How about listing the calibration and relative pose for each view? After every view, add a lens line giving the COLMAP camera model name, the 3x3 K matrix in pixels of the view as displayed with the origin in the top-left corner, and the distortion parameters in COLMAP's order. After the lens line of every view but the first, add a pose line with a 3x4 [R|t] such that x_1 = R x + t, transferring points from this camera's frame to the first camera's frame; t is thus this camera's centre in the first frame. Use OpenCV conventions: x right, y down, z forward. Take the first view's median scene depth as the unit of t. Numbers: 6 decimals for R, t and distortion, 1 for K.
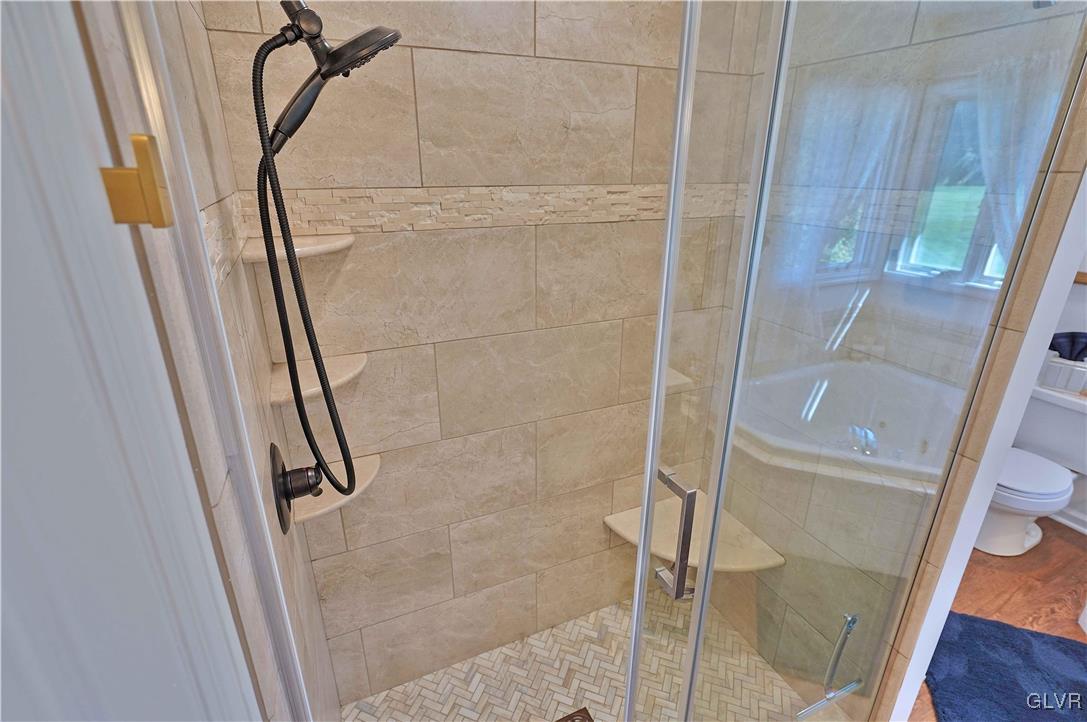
lens RADIAL K [[520.9, 0, 541.9], [0, 520.9, 357.1], [0, 0, 1]] dist [-0.003412, -0.000148]
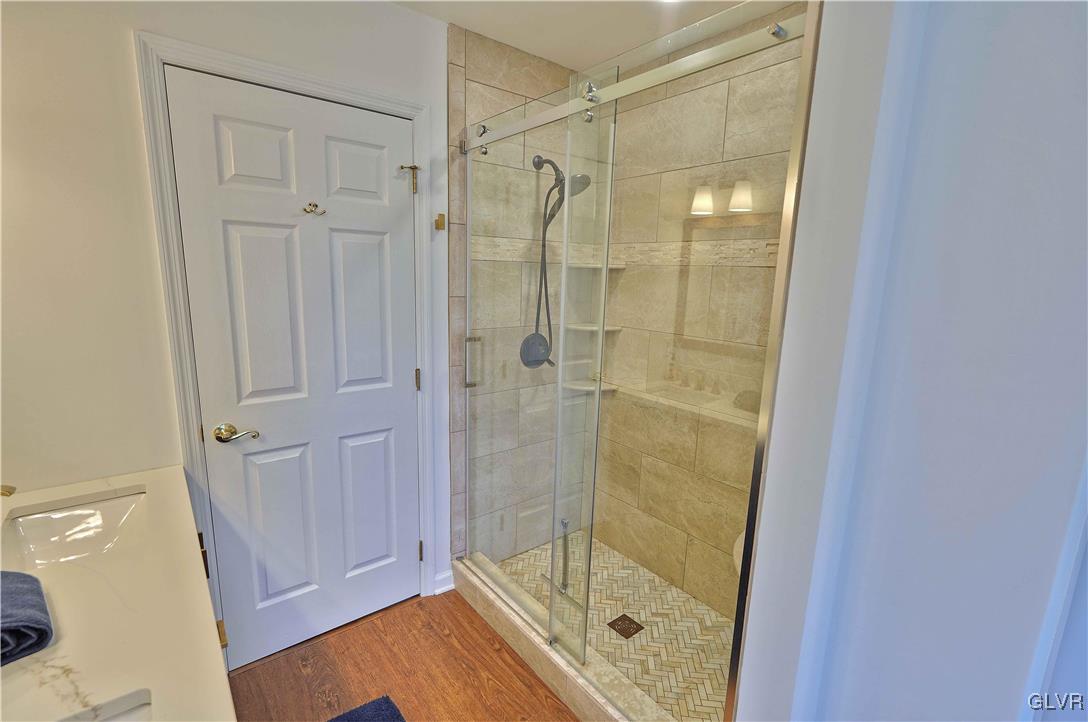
lens RADIAL K [[496.0, 0, 542.9], [0, 496.0, 347.4], [0, 0, 1]] dist [-0.001832, 0.000135]
pose [[0.254268, 0.156414, -0.954402, 1.211268], [-0.358419, 0.931805, 0.057222, 0.054916], [0.898267, 0.327526, 0.292990, 0.214404]]
